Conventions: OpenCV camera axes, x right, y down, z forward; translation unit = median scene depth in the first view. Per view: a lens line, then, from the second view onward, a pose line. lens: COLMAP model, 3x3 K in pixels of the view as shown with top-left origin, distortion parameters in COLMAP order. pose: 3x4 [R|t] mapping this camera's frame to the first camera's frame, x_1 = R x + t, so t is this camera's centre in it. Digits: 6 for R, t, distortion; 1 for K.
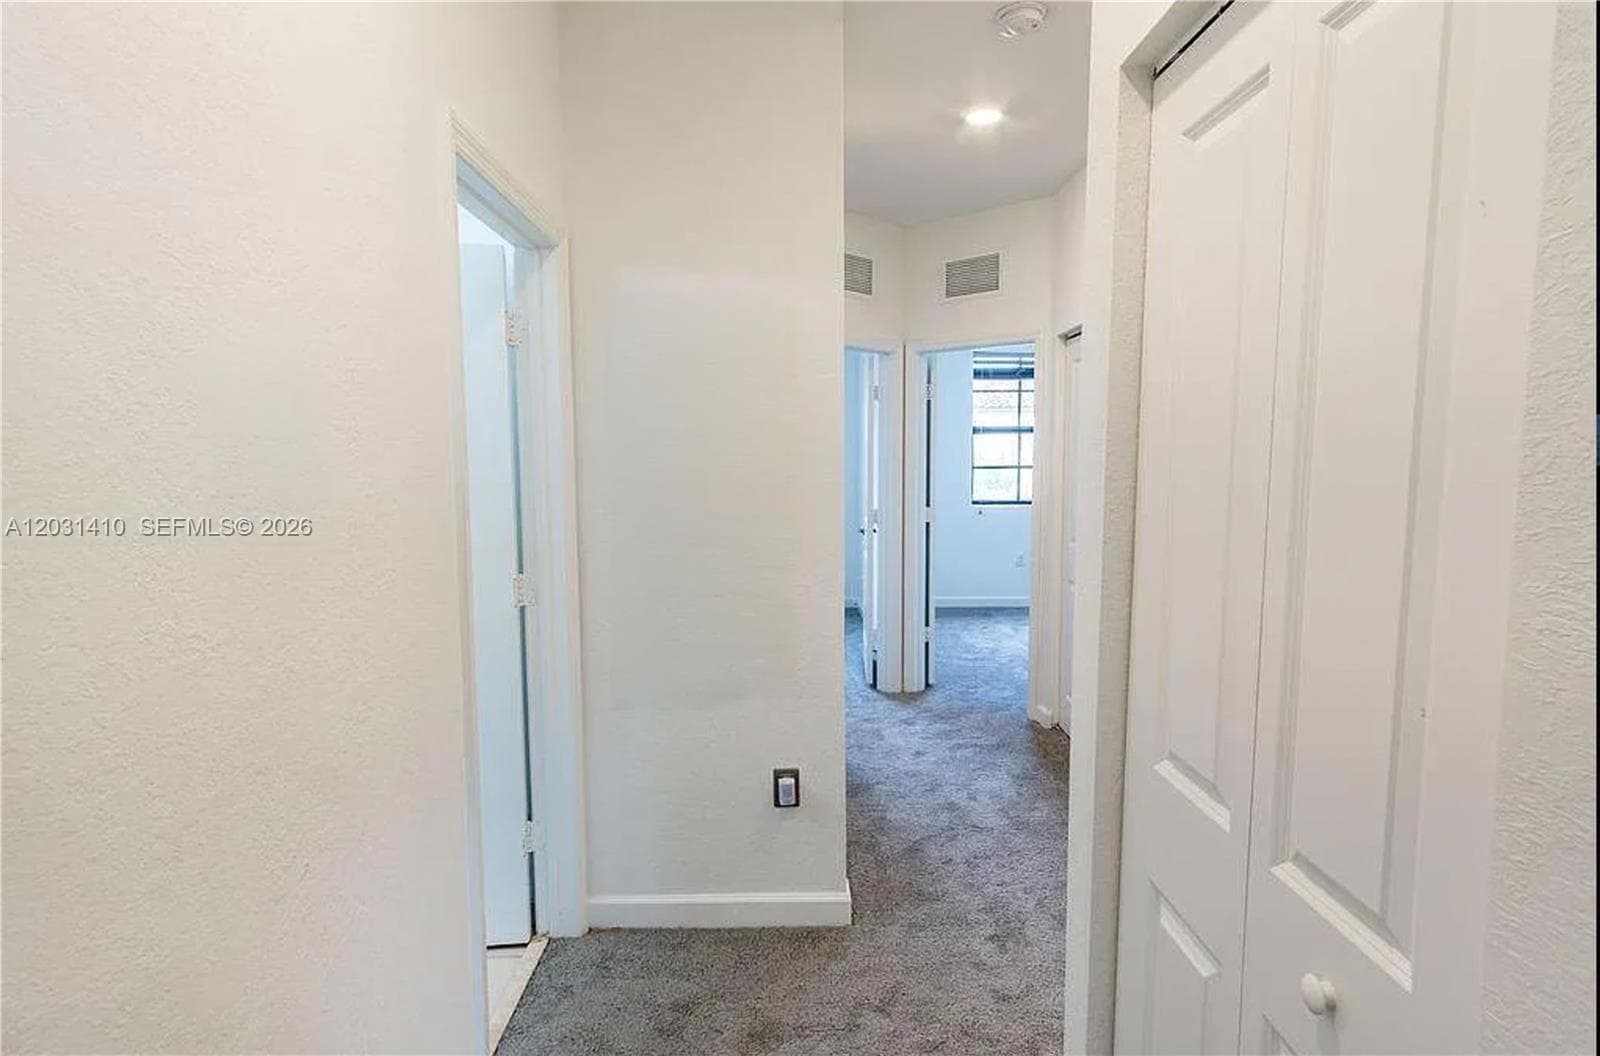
lens RADIAL K [[859.3, 0, 800.0], [0, 859.3, 528.0], [0, 0, 1]] dist [0.000424, -0.000411]
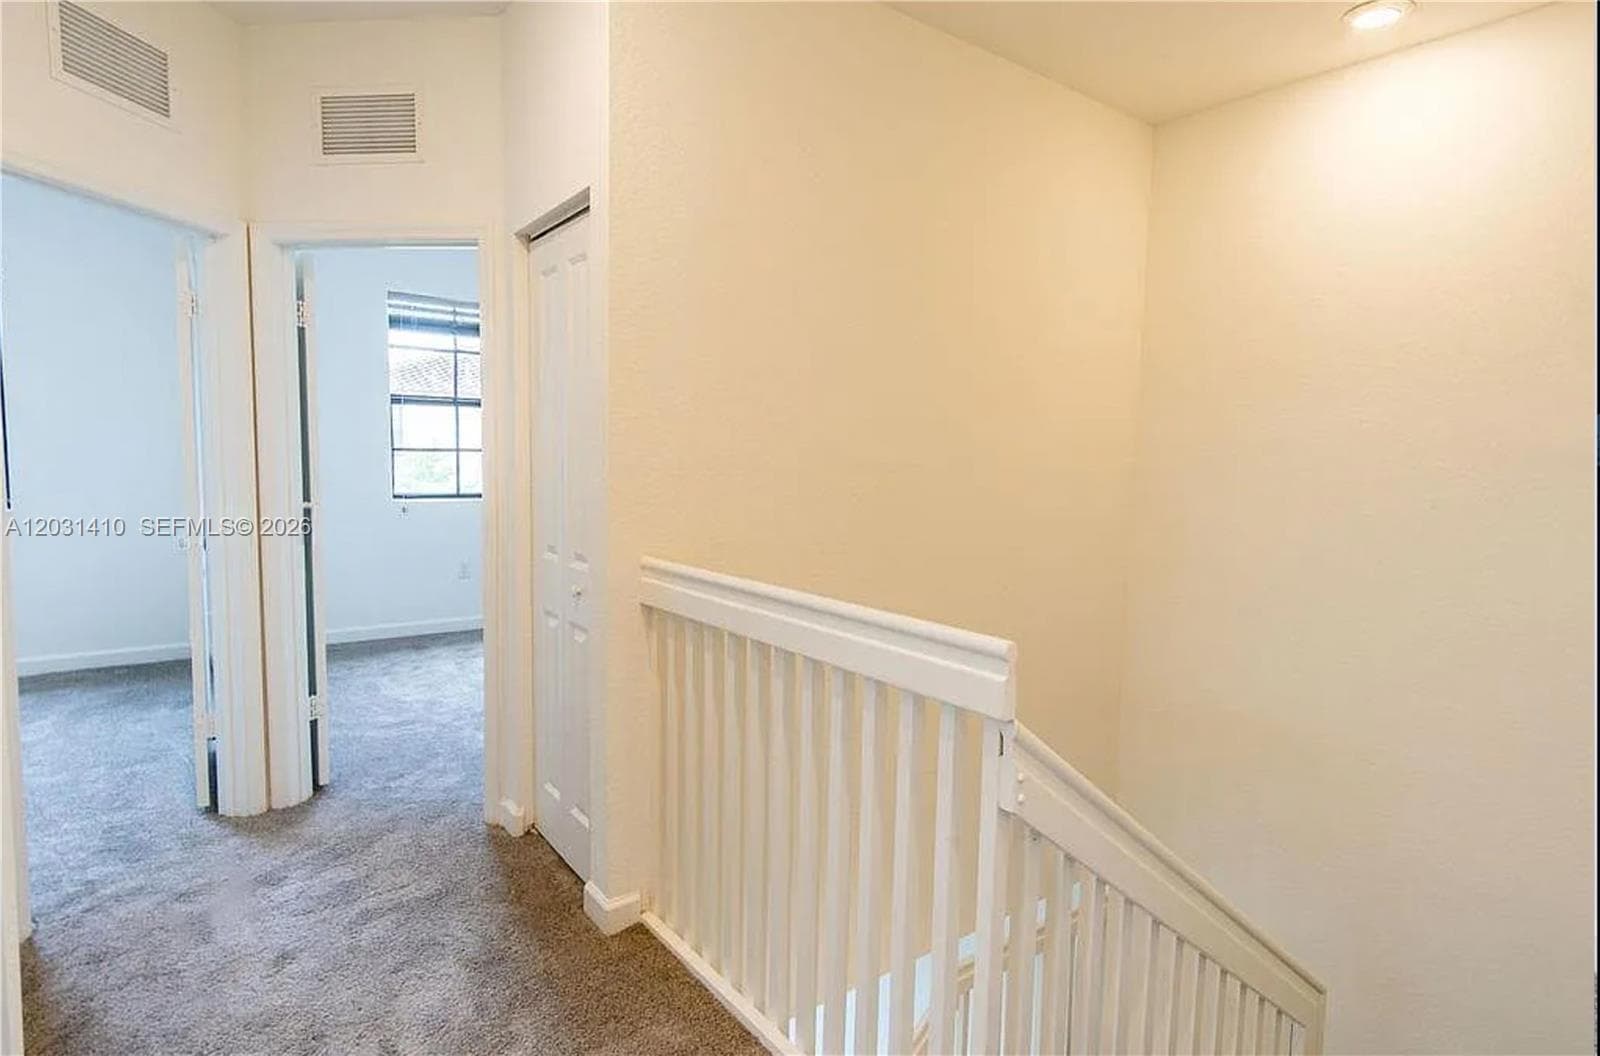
lens RADIAL K [[859.3, 0, 800.0], [0, 859.3, 528.0], [0, 0, 1]] dist [0.000424, -0.000411]
pose [[0.808907, -0.030992, 0.587119, 0.073203], [0.028755, 0.999500, 0.013143, -0.003628], [-0.587233, 0.006251, 0.809394, 0.296059]]
